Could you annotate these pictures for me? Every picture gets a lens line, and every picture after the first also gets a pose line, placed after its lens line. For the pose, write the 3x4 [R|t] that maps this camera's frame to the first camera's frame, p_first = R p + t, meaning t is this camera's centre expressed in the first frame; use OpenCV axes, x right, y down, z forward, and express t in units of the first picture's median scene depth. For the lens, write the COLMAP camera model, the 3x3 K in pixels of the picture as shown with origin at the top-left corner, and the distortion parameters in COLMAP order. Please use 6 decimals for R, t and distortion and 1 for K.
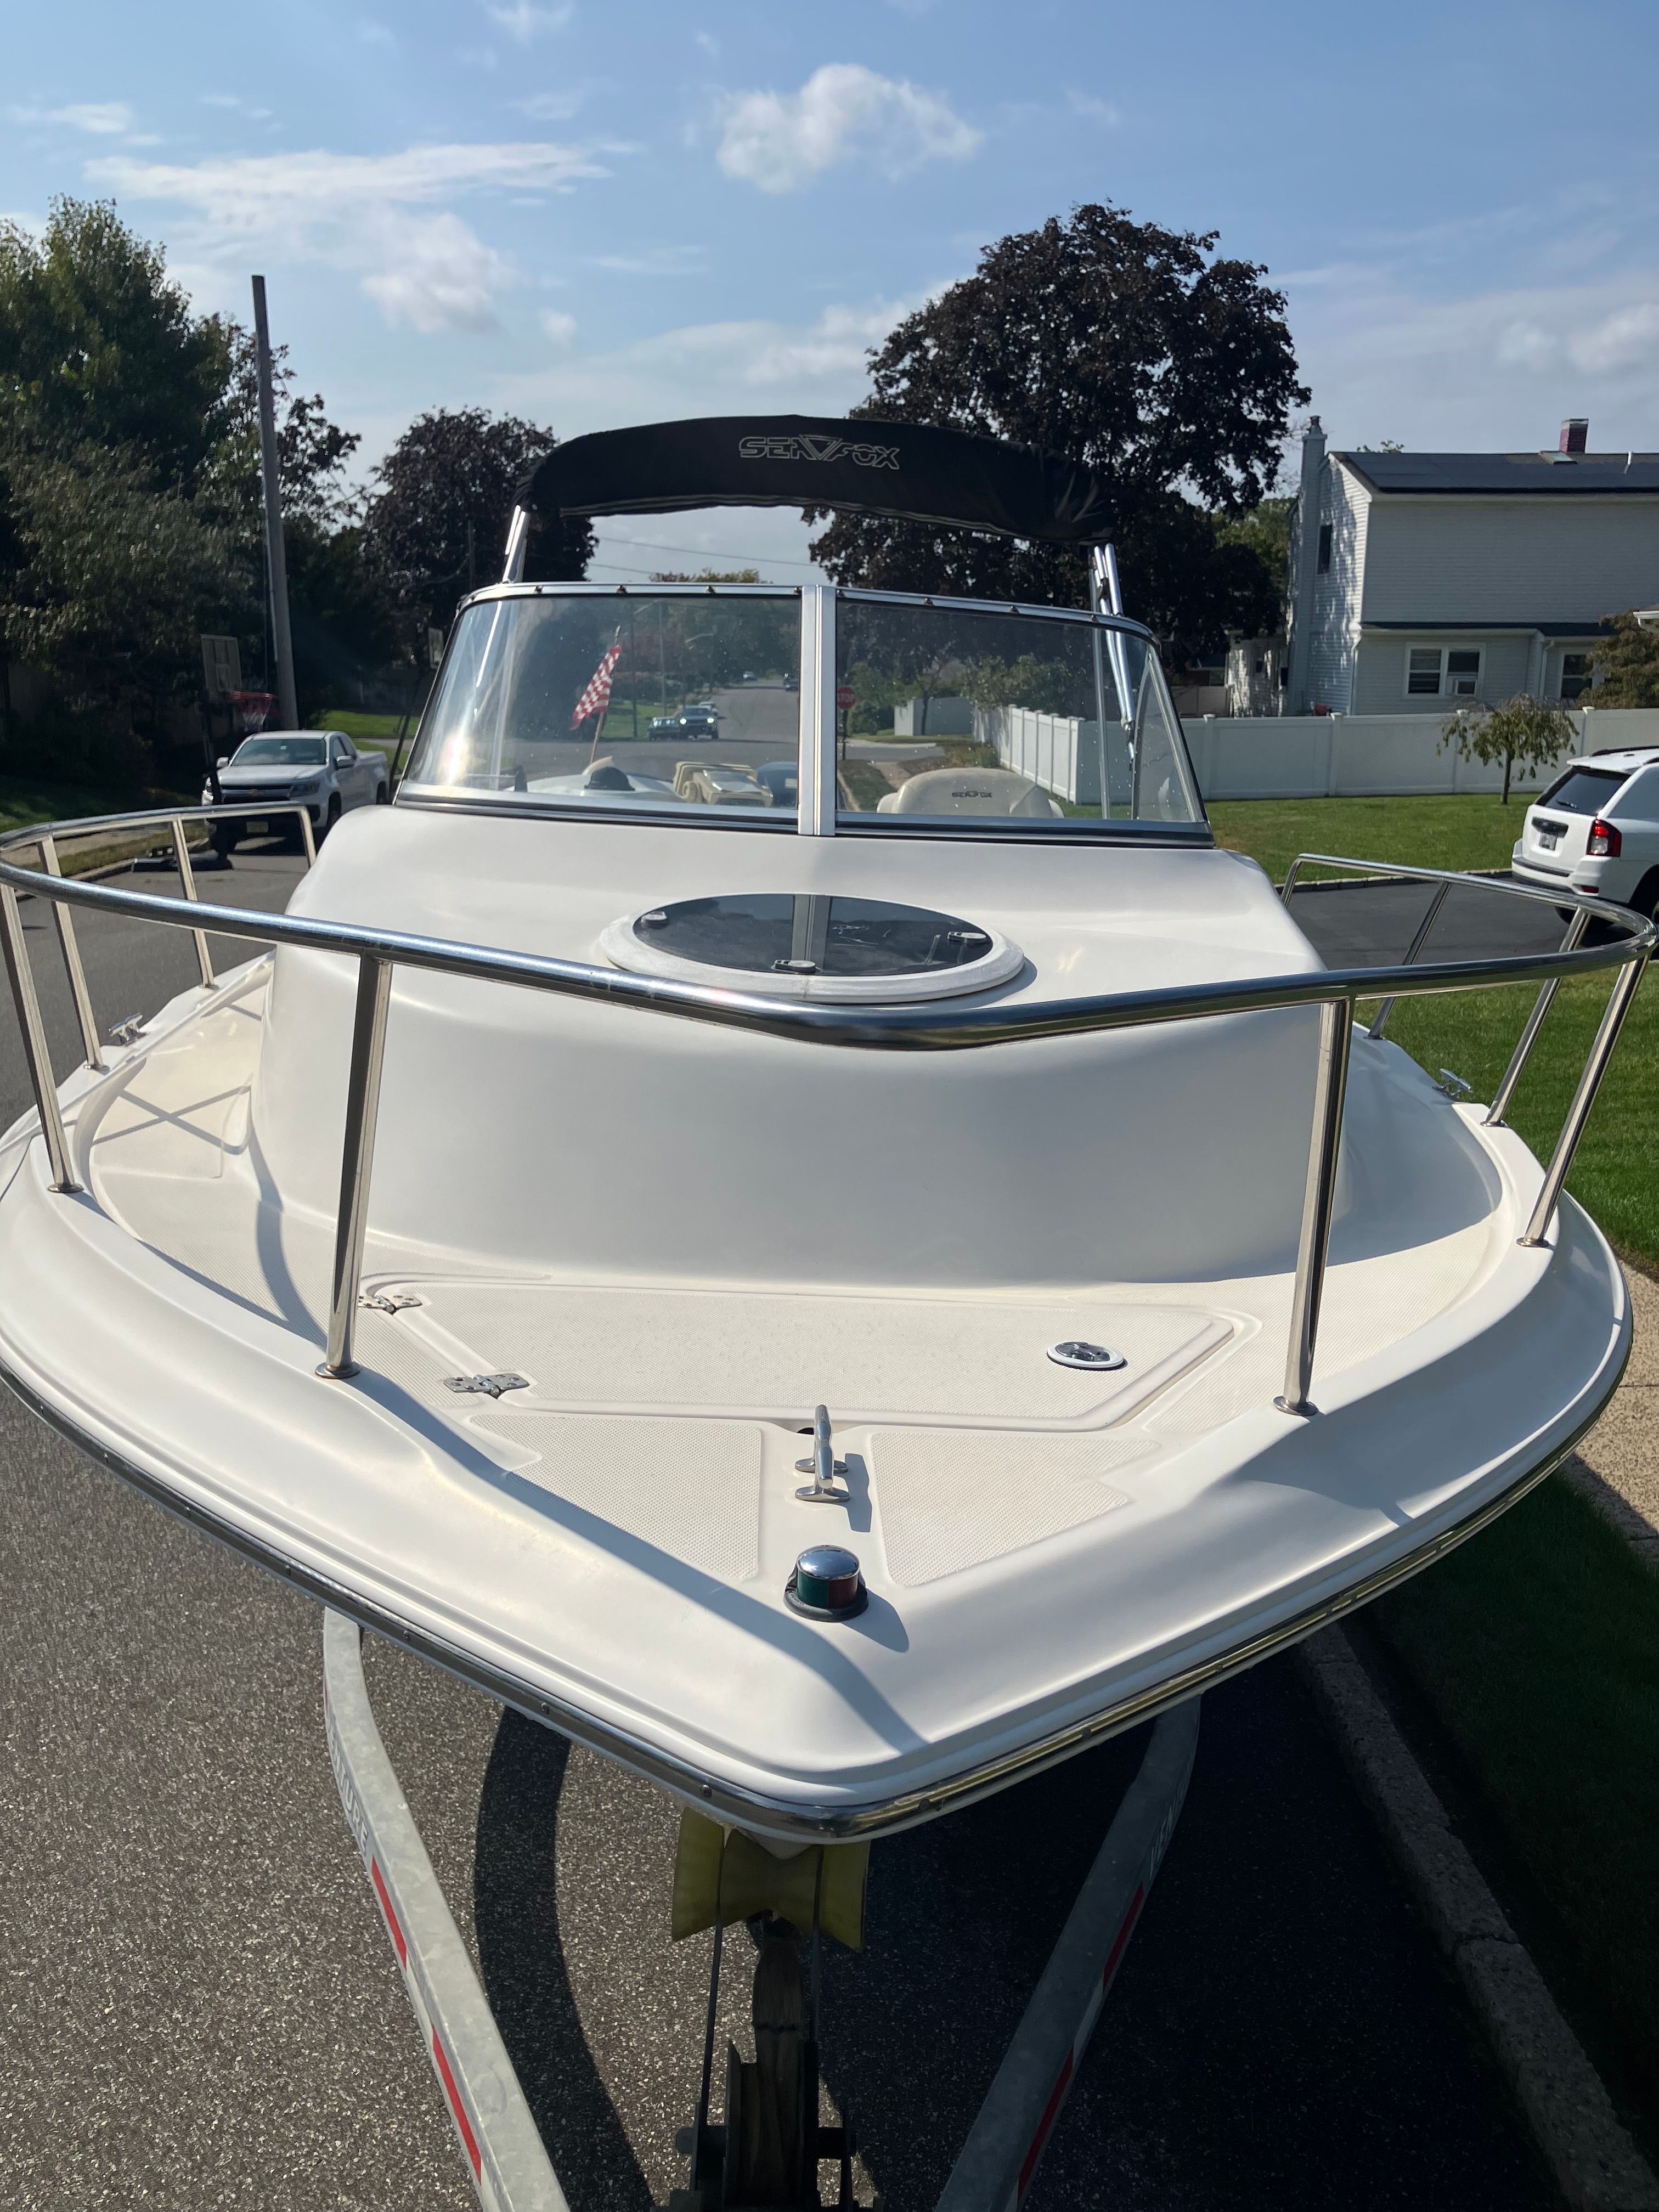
lens RADIAL K [[1875.9, 0, 837.2], [0, 1875.9, 1100.7], [0, 0, 1]] dist [0.007592, 0.001373]
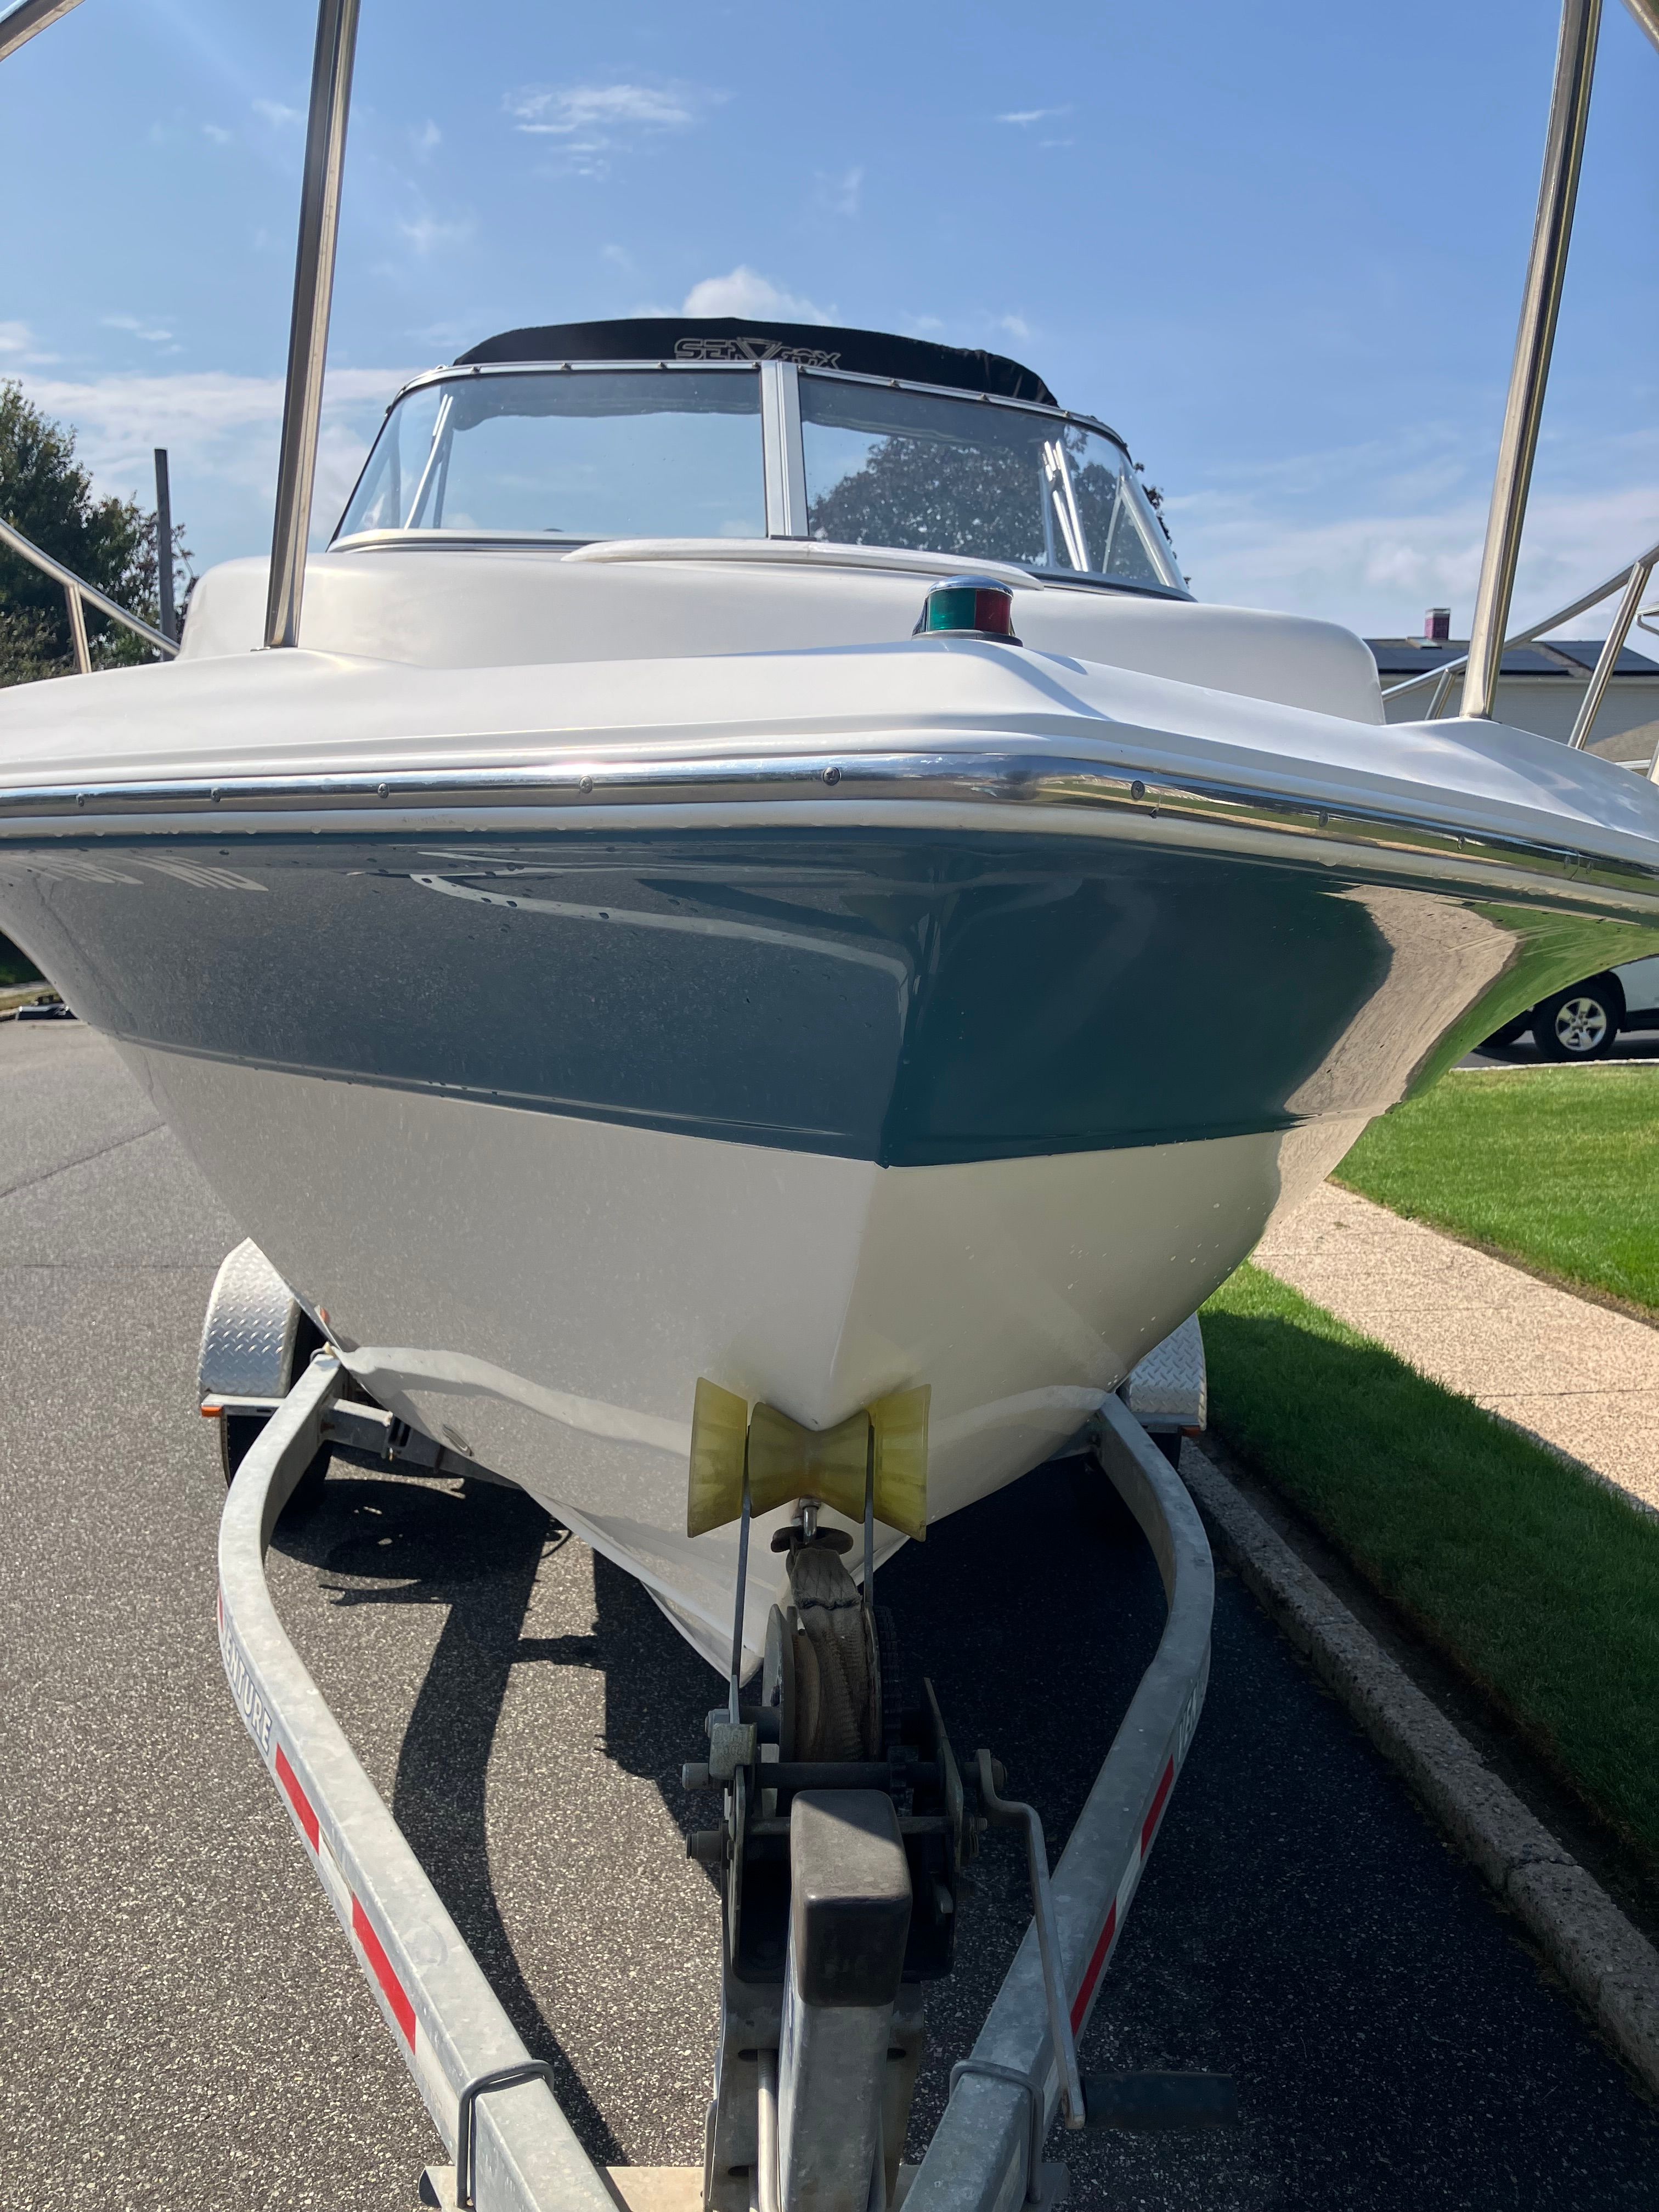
lens RADIAL K [[1872.6, 0, 829.5], [0, 1872.6, 1106.0], [0, 0, 1]] dist [0.015742, -0.014582]
pose [[0.998583, -0.009633, 0.052339, -0.034490], [0.015011, 0.994531, -0.103358, 0.178669], [-0.051057, 0.103997, 0.993266, 0.098711]]
